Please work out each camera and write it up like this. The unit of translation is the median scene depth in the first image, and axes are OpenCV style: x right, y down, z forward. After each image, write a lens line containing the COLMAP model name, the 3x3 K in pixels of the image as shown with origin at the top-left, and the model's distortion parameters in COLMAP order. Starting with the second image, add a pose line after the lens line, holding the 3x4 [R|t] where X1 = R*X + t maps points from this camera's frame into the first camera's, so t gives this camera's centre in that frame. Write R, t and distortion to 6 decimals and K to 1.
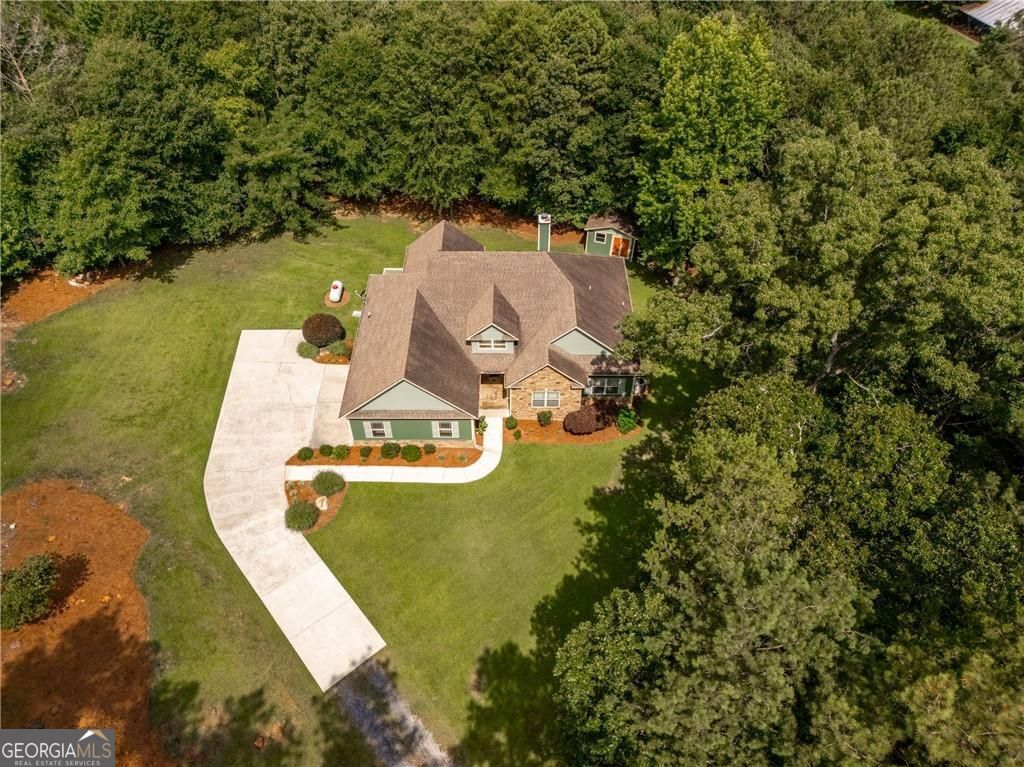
lens RADIAL K [[753.8, 0, 508.4], [0, 753.8, 384.1], [0, 0, 1]] dist [0.081442, -0.084139]
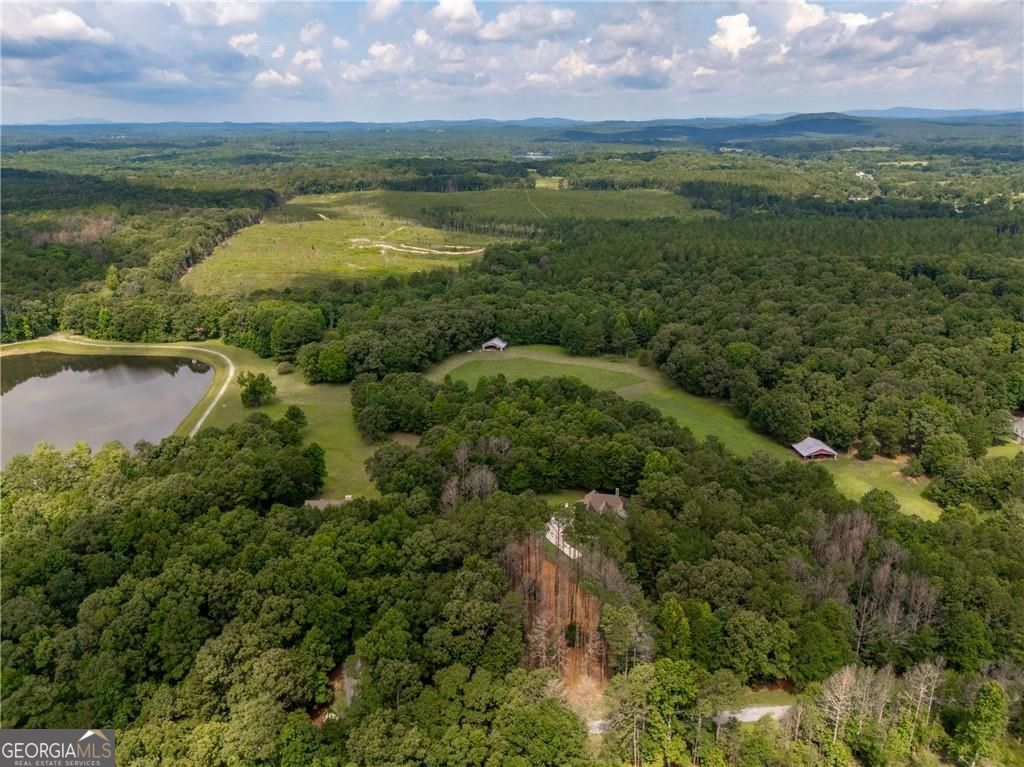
lens RADIAL K [[753.8, 0, 508.4], [0, 753.8, 384.1], [0, 0, 1]] dist [0.081442, -0.084139]
pose [[0.986303, 0.045324, -0.158595, 0.079541], [-0.110682, 0.894755, -0.432624, 1.078449], [0.122296, 0.444252, 0.887516, -2.921874]]
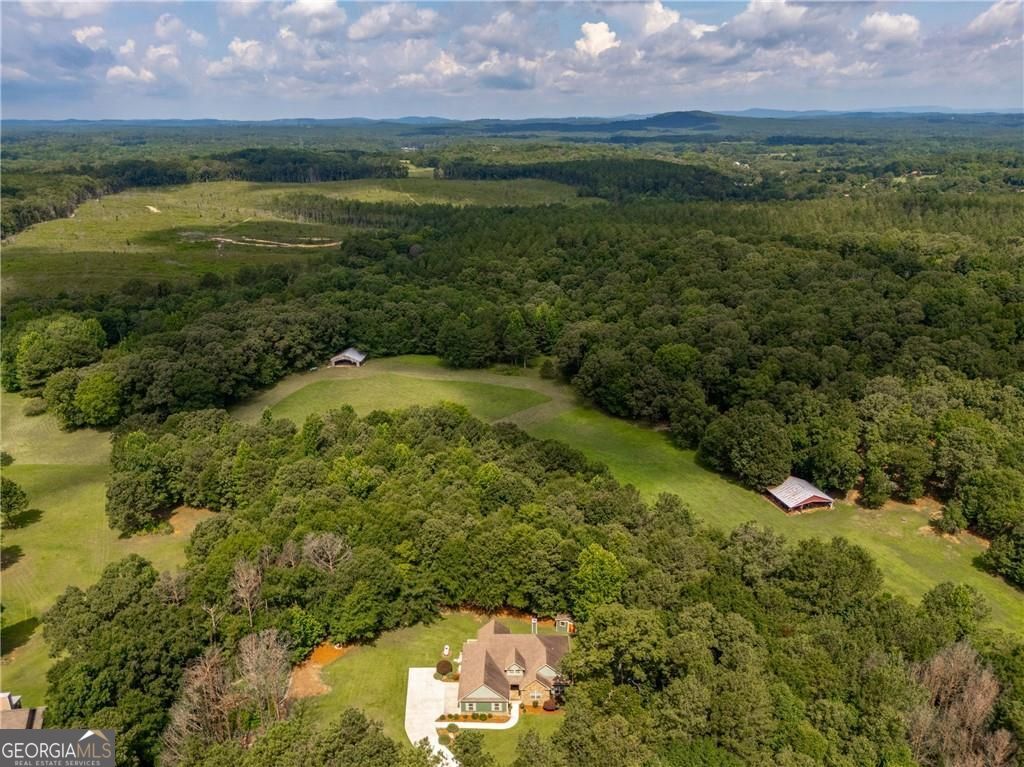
lens RADIAL K [[753.8, 0, 508.4], [0, 753.8, 384.1], [0, 0, 1]] dist [0.081442, -0.084139]
pose [[0.999908, -0.004114, -0.012911, -0.003843], [-0.002010, 0.897224, -0.441572, 0.173290], [0.013401, 0.441557, 0.897133, -1.435697]]
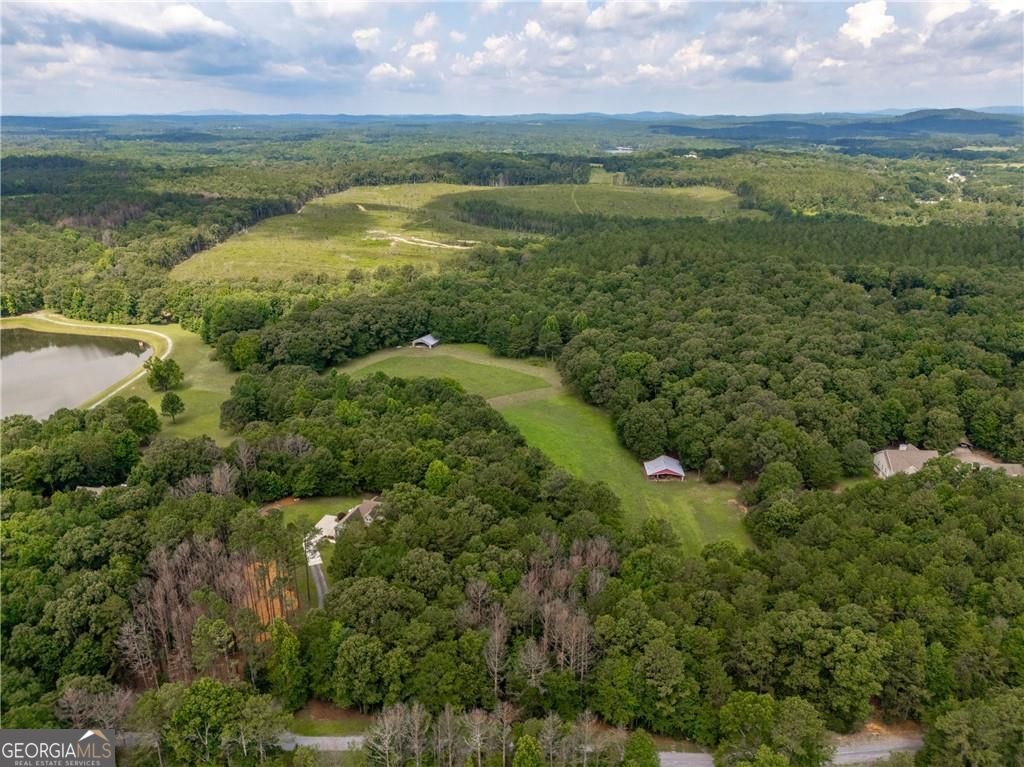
lens RADIAL K [[753.8, 0, 508.4], [0, 753.8, 384.1], [0, 0, 1]] dist [0.081442, -0.084139]
pose [[0.953769, 0.099942, -0.283438, 1.622118], [-0.213399, 0.889283, -0.404520, 0.722374], [0.211628, 0.446304, 0.869498, -2.586683]]
